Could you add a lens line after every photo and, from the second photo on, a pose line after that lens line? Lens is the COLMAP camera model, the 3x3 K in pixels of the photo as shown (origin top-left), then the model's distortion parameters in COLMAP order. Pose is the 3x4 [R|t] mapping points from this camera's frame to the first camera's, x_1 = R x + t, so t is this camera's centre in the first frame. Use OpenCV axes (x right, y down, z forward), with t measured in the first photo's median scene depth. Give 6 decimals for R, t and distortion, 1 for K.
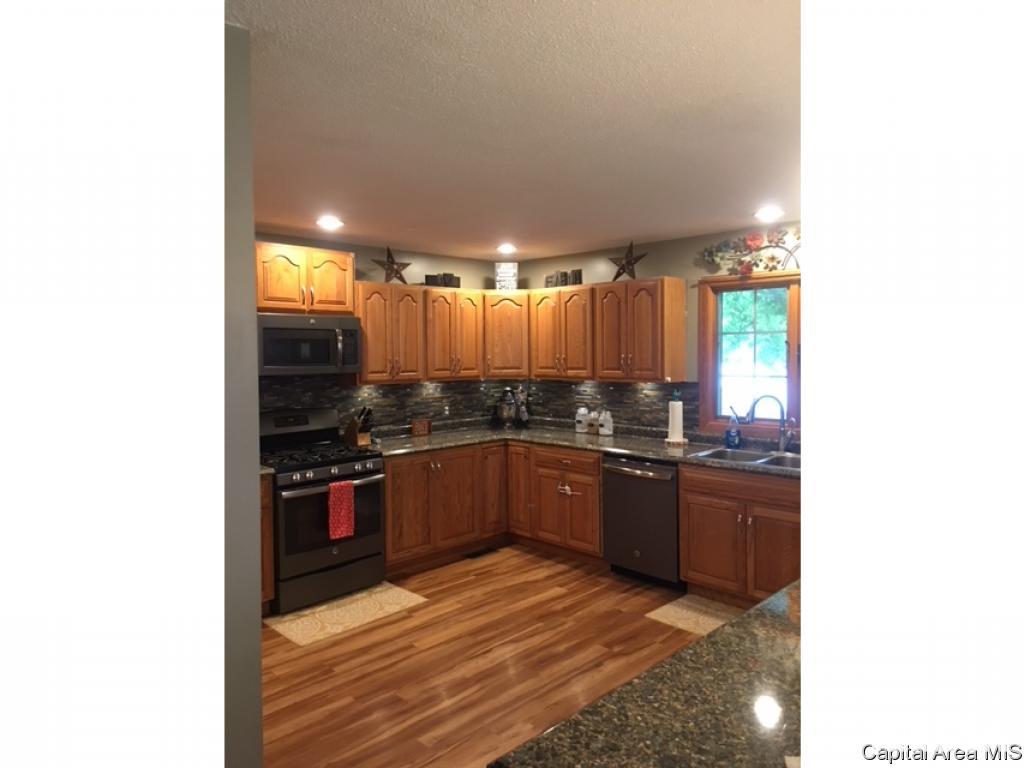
lens RADIAL K [[658.0, 0, 512.0], [0, 658.0, 384.0], [0, 0, 1]] dist [0.050005, -0.000293]
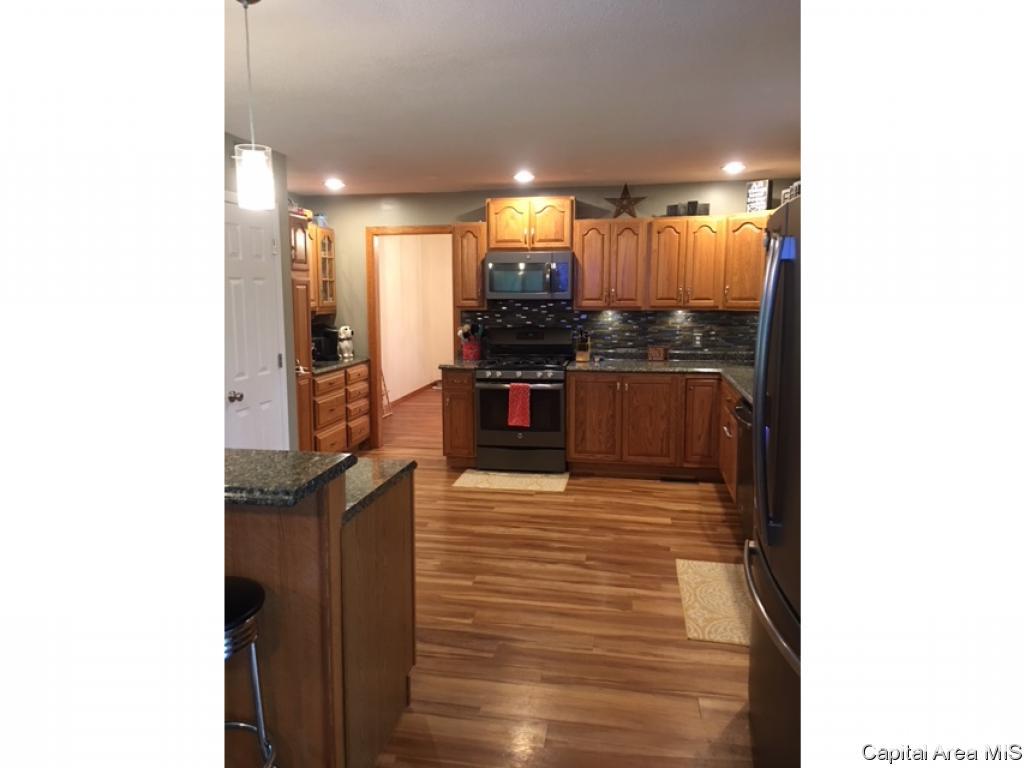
lens RADIAL K [[658.0, 0, 512.0], [0, 658.0, 384.0], [0, 0, 1]] dist [0.050005, -0.000293]
pose [[0.562029, 0.124434, -0.817704, 0.711262], [-0.042977, 0.991677, 0.121369, -0.005303], [0.826000, -0.033070, 0.562699, 0.242957]]
